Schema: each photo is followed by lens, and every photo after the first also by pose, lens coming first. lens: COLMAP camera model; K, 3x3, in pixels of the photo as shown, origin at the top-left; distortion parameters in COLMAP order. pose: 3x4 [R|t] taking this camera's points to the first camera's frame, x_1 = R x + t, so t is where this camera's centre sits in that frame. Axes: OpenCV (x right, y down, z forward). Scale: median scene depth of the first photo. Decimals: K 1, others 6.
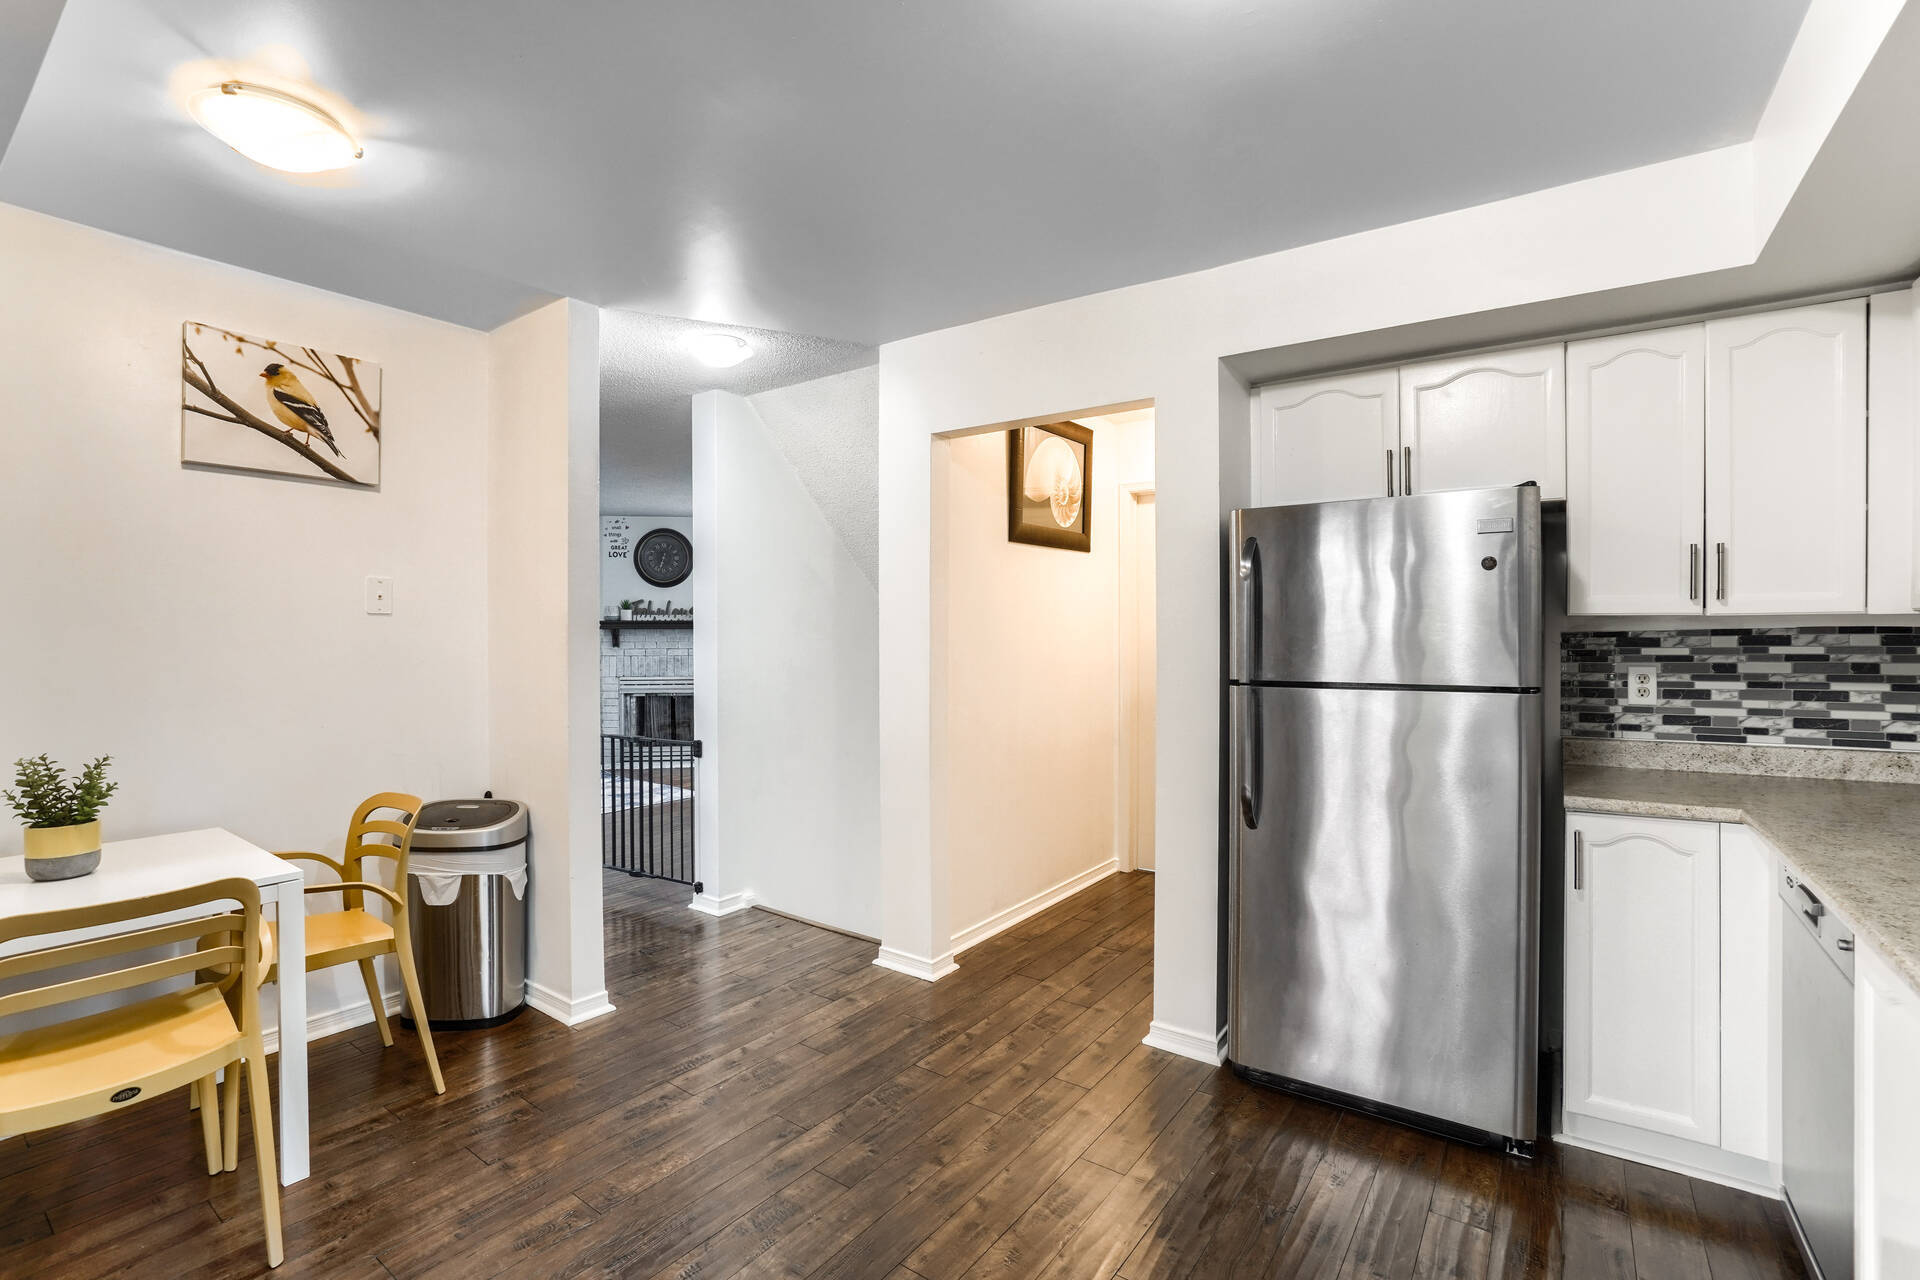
lens RADIAL K [[864.7, 0, 940.6], [0, 864.7, 632.5], [0, 0, 1]] dist [-0.048203, 0.015108]
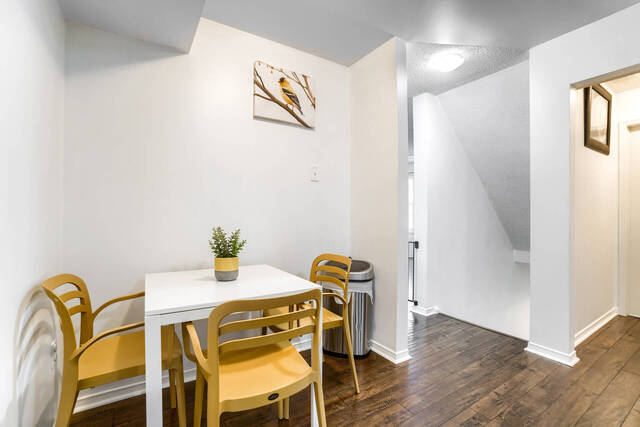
lens RADIAL K [[288.2, 0, 319.6], [0, 288.2, 212.5], [0, 0, 1]] dist [-0.048203, 0.015108]
pose [[0.935879, 0.002464, -0.352313, -0.372776], [-0.004920, 0.999969, -0.006075, 0.077056], [0.352288, 0.007419, 0.935862, 0.243849]]
